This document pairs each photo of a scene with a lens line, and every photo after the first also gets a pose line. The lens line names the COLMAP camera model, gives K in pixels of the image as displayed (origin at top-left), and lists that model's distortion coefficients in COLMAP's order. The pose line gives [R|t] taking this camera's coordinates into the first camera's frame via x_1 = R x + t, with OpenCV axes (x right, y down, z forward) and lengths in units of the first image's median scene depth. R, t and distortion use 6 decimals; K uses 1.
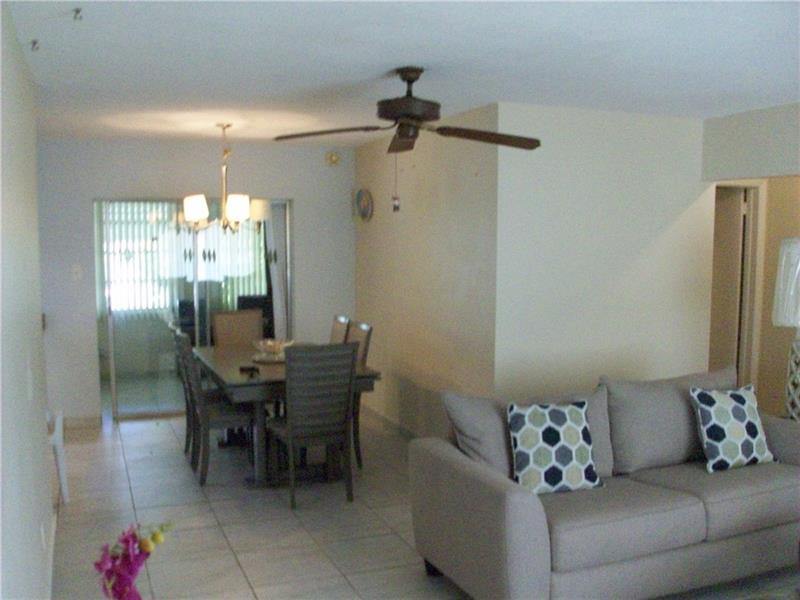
lens RADIAL K [[808.3, 0, 400.0], [0, 808.3, 300.0], [0, 0, 1]] dist [-0.124140, 0.008832]
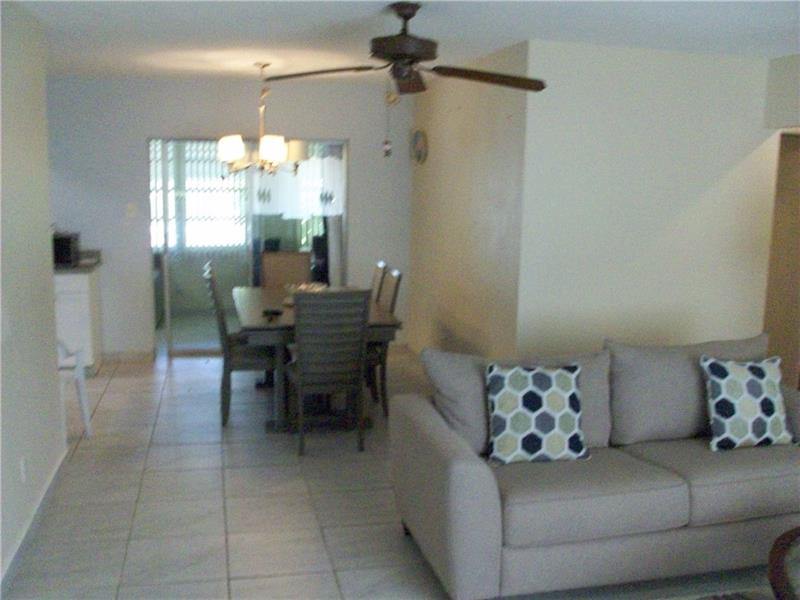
lens RADIAL K [[812.2, 0, 400.0], [0, 812.2, 300.0], [0, 0, 1]] dist [-0.117188, 0.007072]
pose [[0.989164, 0.040247, -0.141193, 0.152751], [-0.029810, 0.996718, 0.075270, -0.013711], [0.143759, -0.070245, 0.987117, 0.049597]]
